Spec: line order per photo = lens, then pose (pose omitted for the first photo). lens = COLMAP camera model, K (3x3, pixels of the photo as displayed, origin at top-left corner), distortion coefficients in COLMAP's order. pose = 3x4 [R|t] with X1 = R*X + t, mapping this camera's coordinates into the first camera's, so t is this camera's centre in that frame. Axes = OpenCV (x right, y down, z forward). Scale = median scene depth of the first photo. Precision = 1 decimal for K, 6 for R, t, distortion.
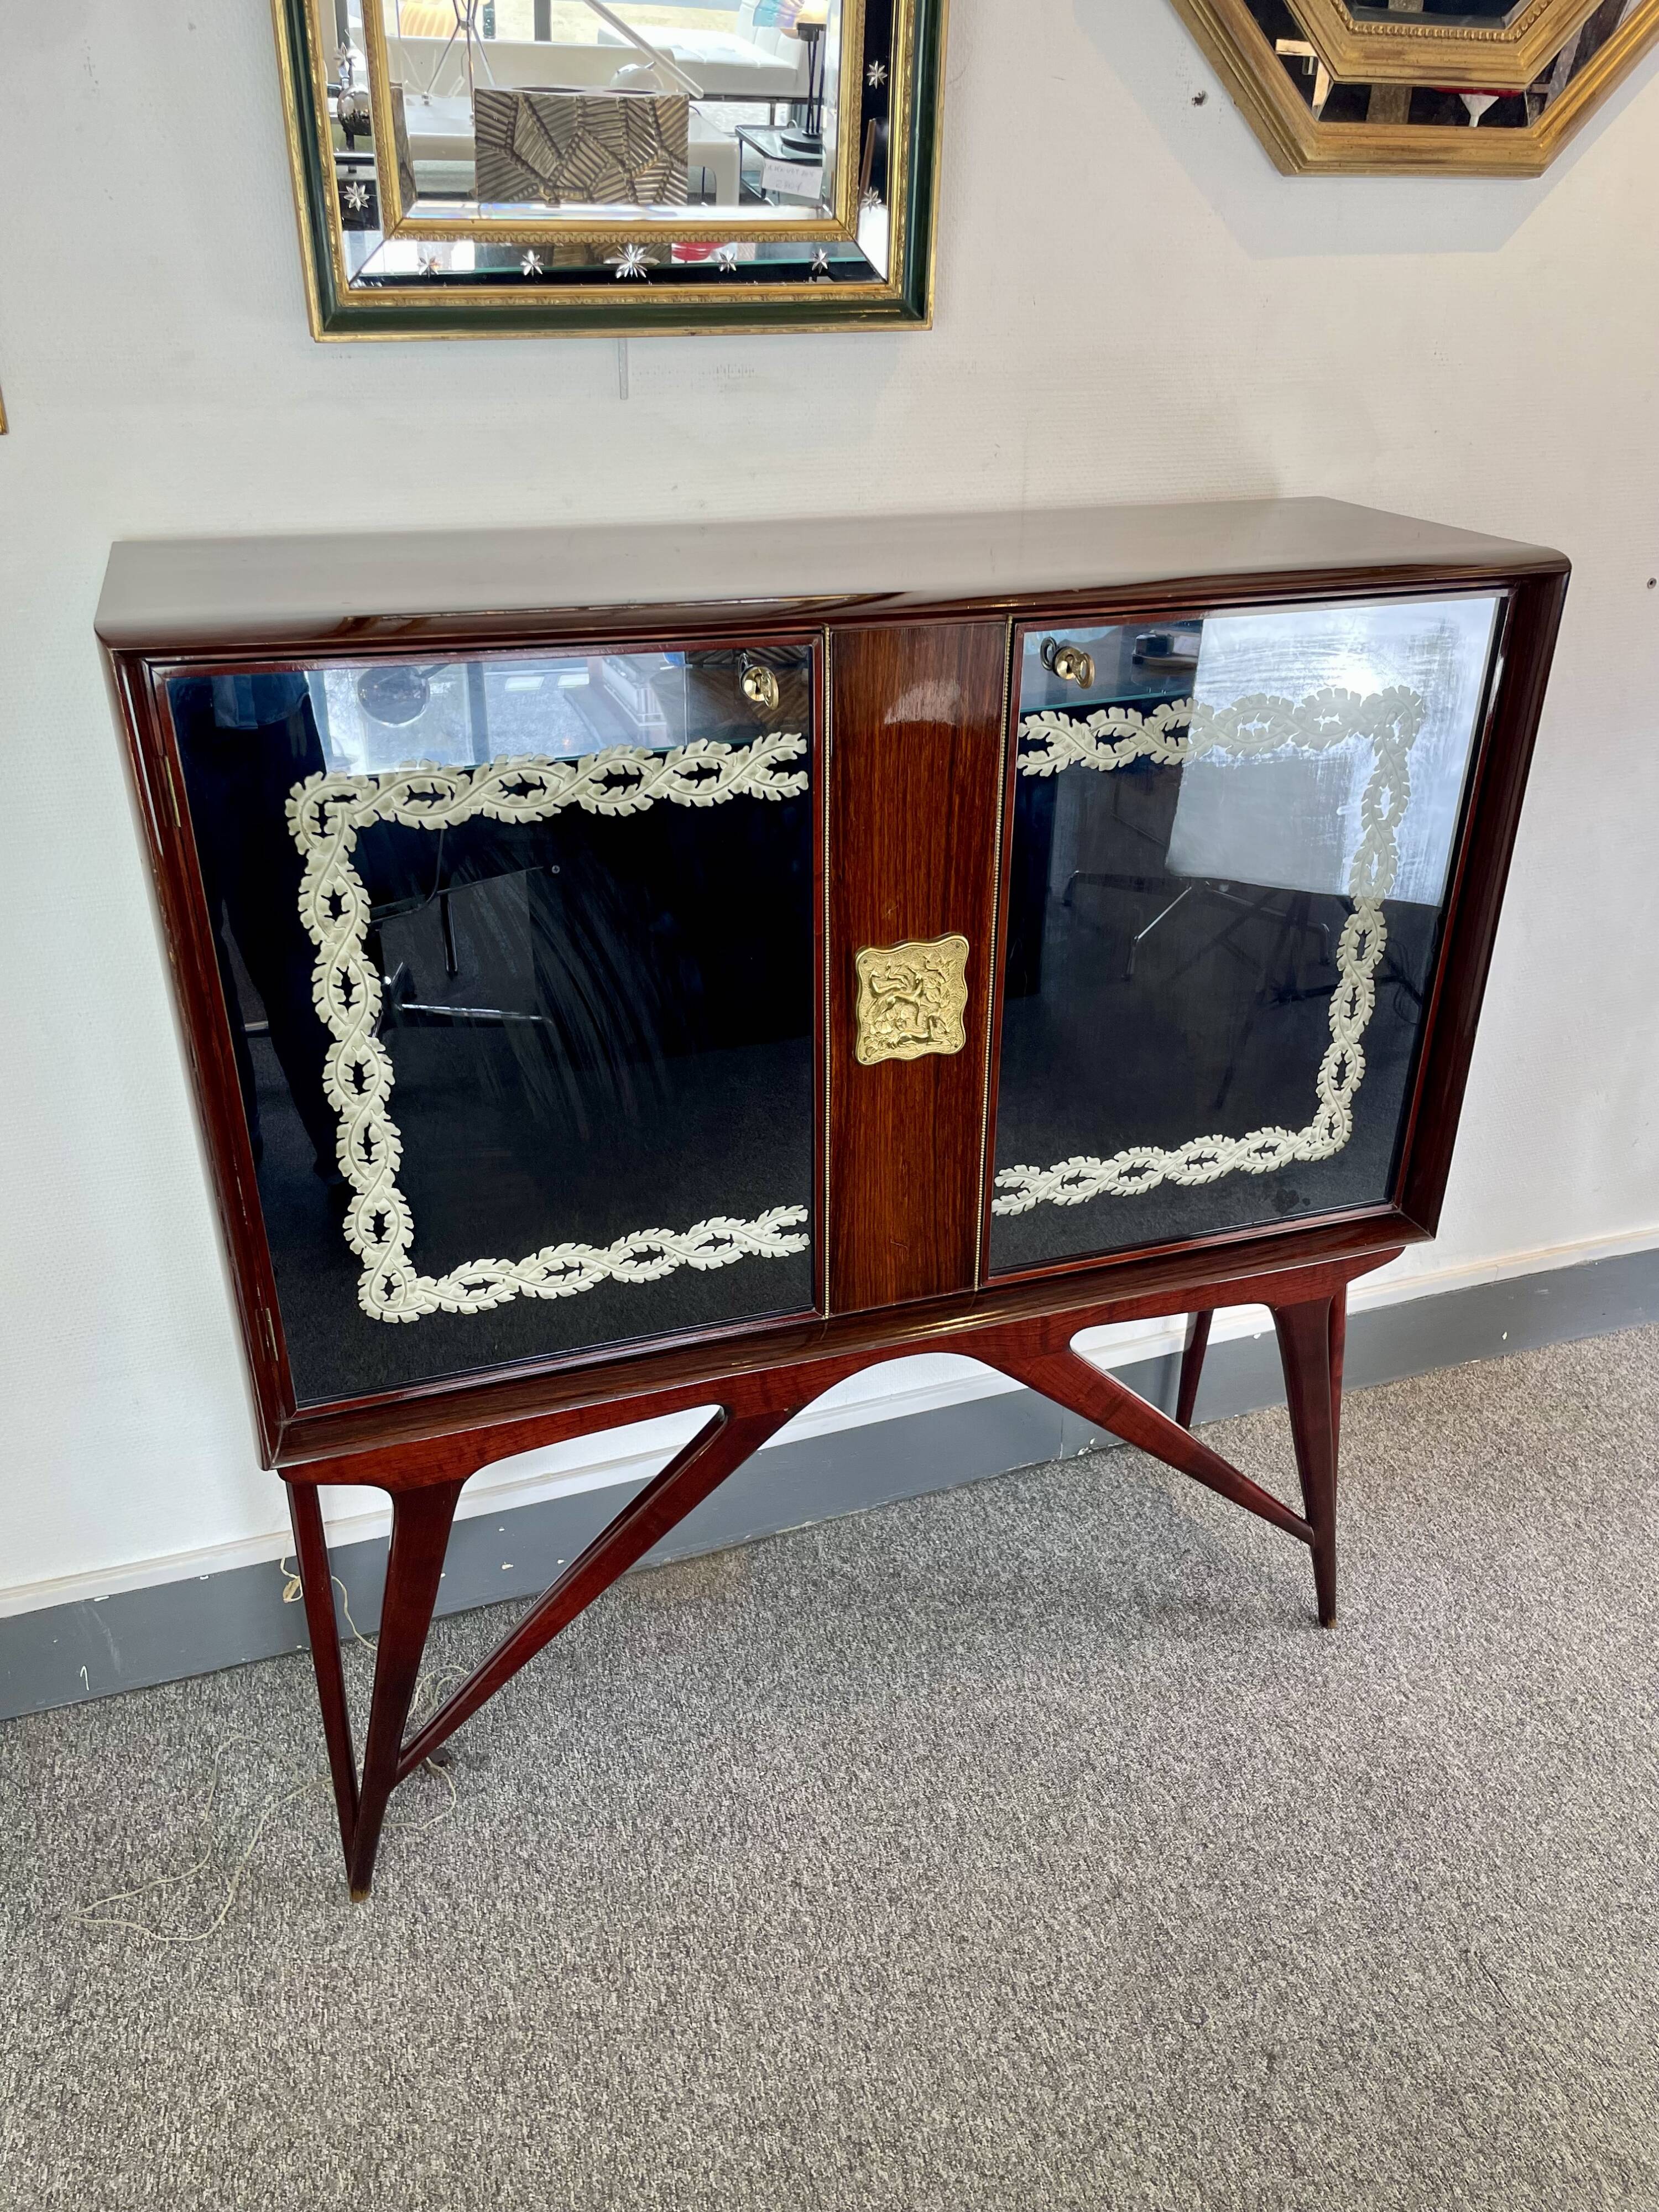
lens RADIAL K [[1690.8, 0, 870.5], [0, 1690.8, 1119.6], [0, 0, 1]] dist [0.087113, -0.113993]
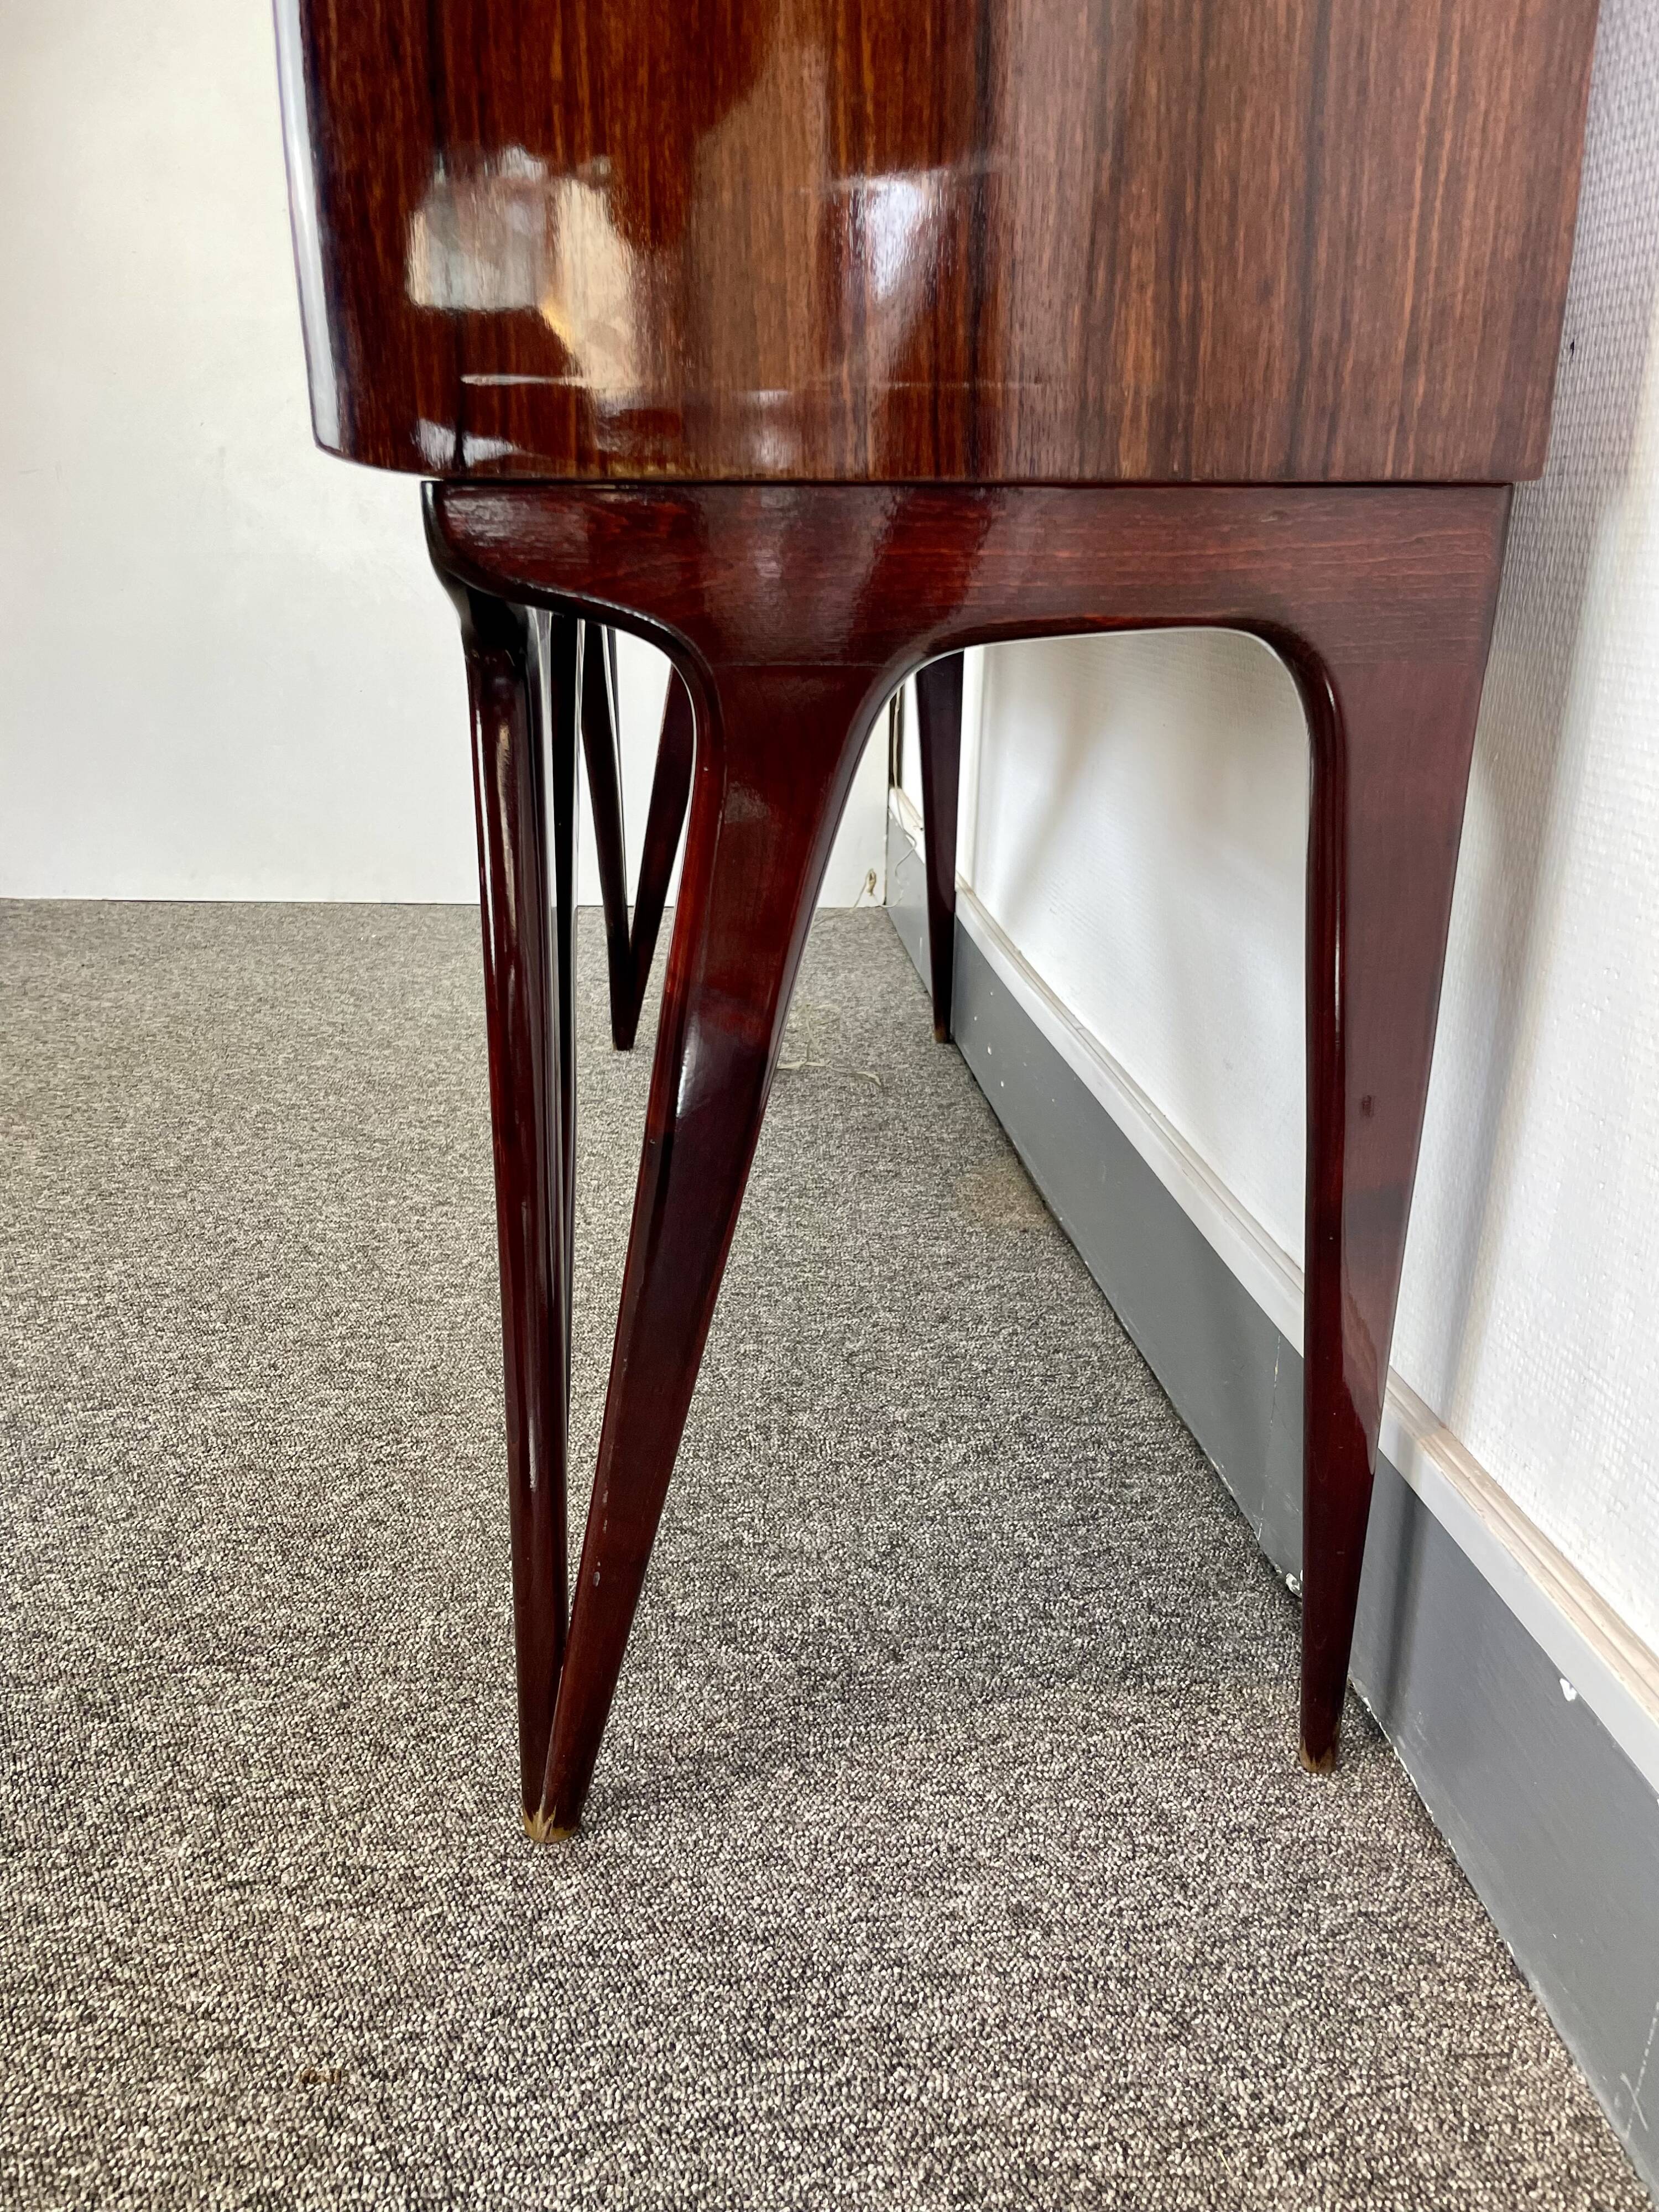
lens RADIAL K [[1690.8, 0, 856.8], [0, 1690.8, 1100.3], [0, 0, 1]] dist [0.087113, -0.113993]
pose [[-0.244232, 0.305388, -0.920374, 0.679395], [-0.455357, 0.801850, 0.386895, 0.001774], [0.856155, 0.513591, -0.056777, 1.258208]]
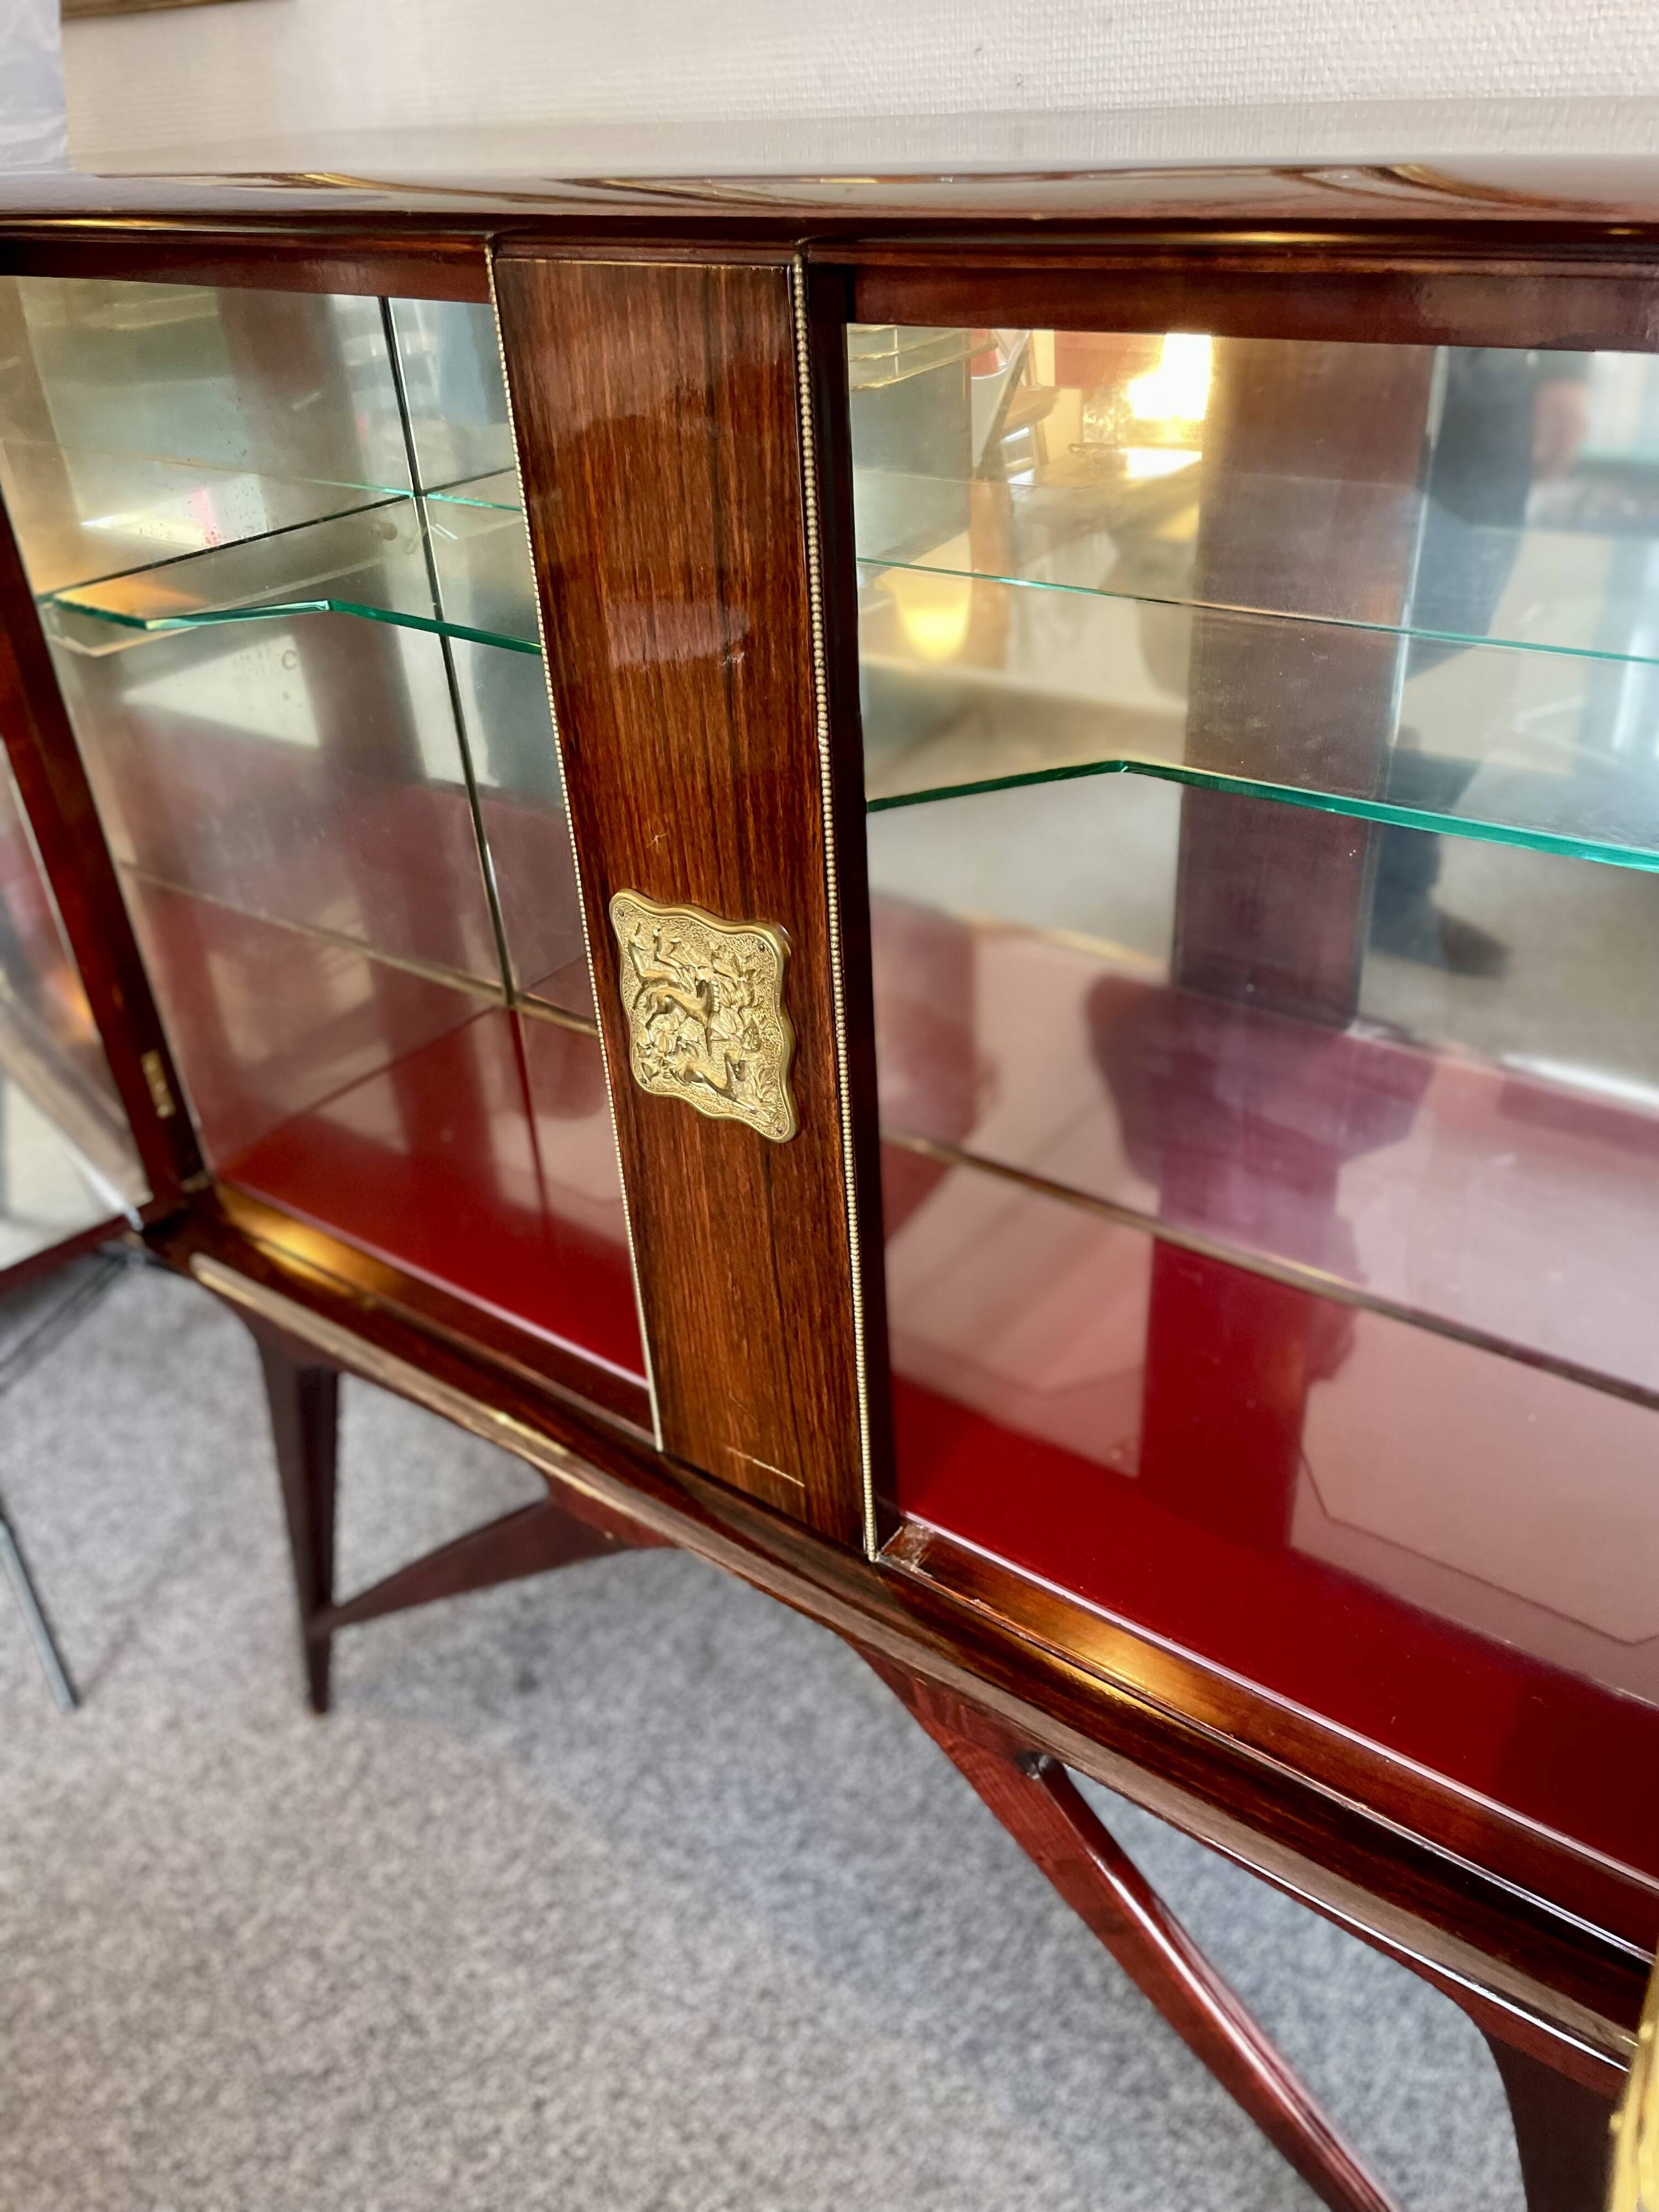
lens RADIAL K [[1690.8, 0, 833.0], [0, 1690.8, 1096.7], [0, 0, 1]] dist [0.087113, -0.113993]
pose [[0.552677, 0.402790, -0.729595, 0.407430], [-0.329386, 0.909743, 0.252731, -0.177437], [0.765541, 0.100639, 0.635467, 0.622439]]
